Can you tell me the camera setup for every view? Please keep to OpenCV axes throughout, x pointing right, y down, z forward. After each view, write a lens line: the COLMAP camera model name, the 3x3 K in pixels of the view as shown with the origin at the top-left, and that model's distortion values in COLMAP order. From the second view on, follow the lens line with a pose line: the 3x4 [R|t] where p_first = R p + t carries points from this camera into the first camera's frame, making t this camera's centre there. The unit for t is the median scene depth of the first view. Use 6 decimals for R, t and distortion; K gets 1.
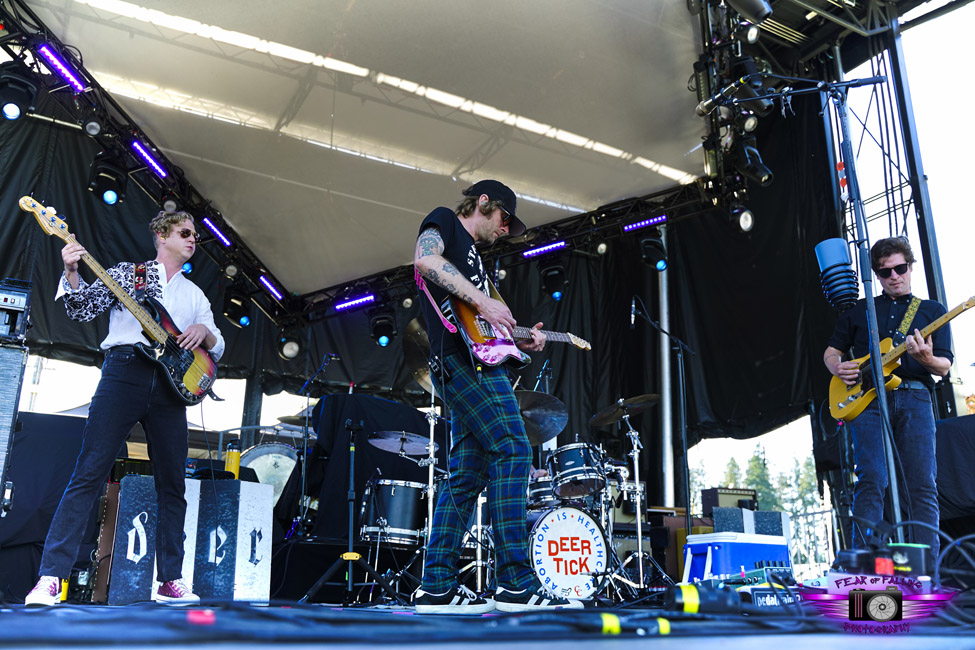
lens RADIAL K [[870.0, 0, 489.0], [0, 870.0, 337.7], [0, 0, 1]] dist [-0.072892, -0.000323]
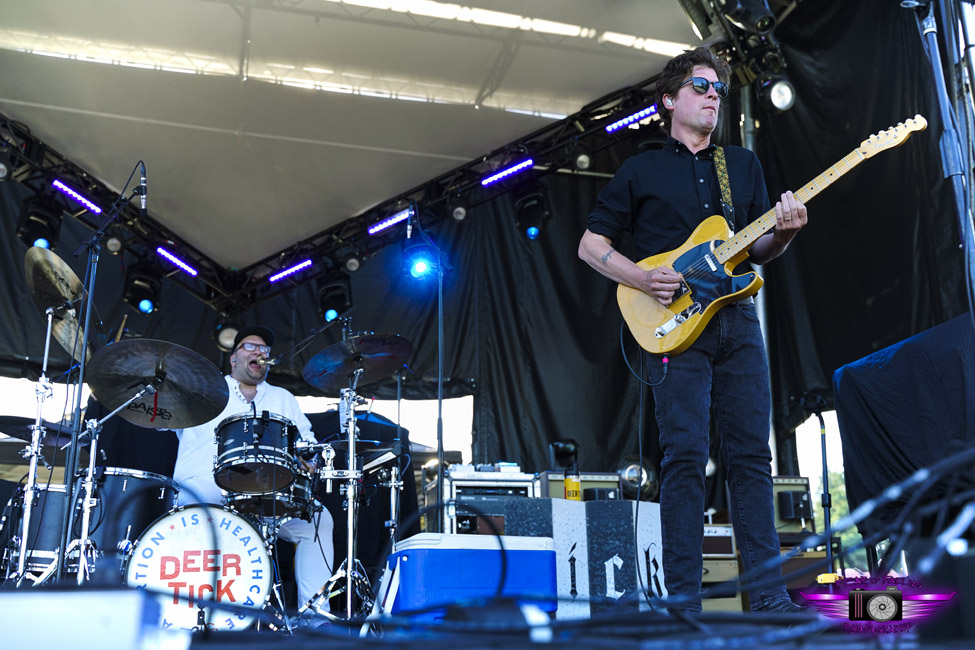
lens RADIAL K [[1037.5, 0, 487.5], [0, 1037.5, 325.0], [0, 0, 1]] dist [-0.007512, 0.010513]
pose [[0.971673, -0.090945, -0.218131, 0.239250], [0.090451, 0.995825, -0.012268, 0.040265], [0.218336, -0.007810, 0.975842, 0.123133]]
